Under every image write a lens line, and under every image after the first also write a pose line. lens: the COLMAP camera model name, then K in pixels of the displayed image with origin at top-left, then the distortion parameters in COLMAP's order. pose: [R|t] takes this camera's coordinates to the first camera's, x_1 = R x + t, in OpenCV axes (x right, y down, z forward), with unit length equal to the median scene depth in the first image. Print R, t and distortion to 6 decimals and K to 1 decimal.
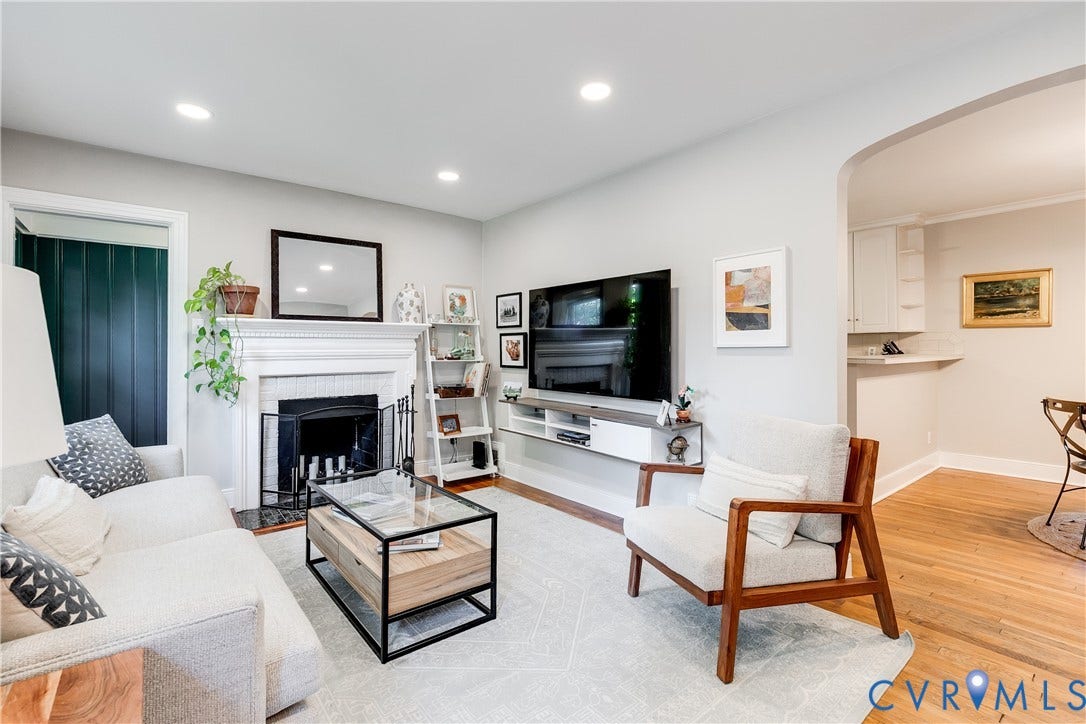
lens RADIAL K [[497.9, 0, 541.7], [0, 497.9, 346.3], [0, 0, 1]] dist [0.005180, -0.000931]
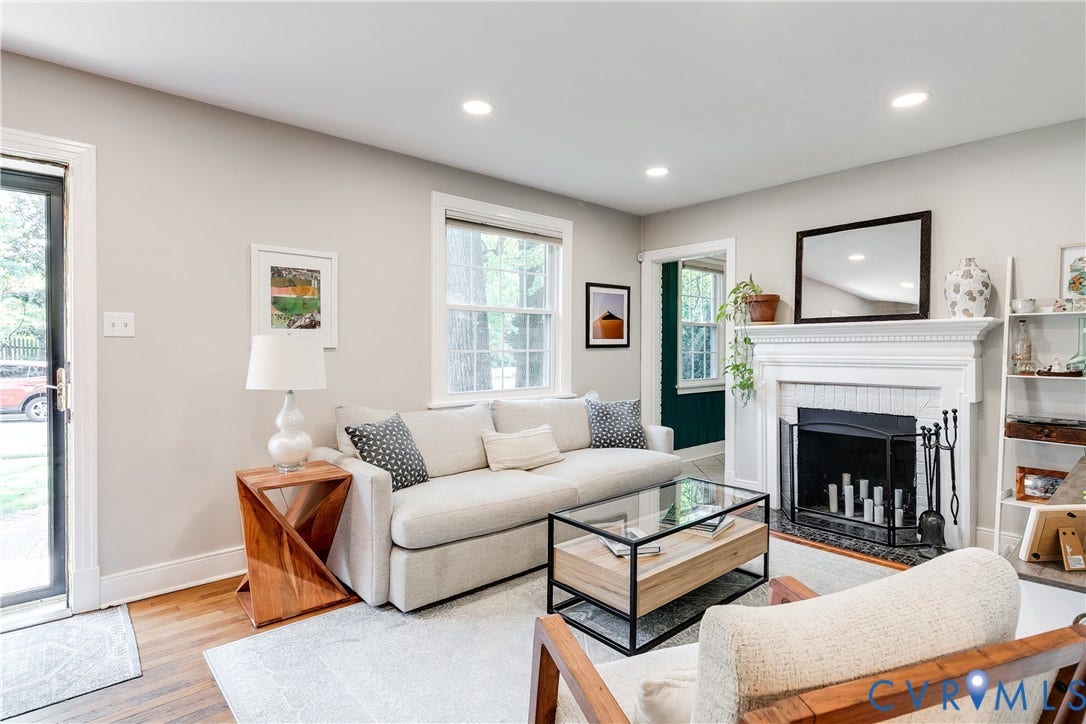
lens RADIAL K [[542.9, 0, 553.8], [0, 542.9, 355.5], [0, 0, 1]] dist [-0.004147, 0.000614]
pose [[0.050851, 0.013233, -0.998619, 0.453107], [0.005695, 0.999892, 0.013540, -0.008988], [0.998690, -0.006376, 0.050770, 0.423309]]
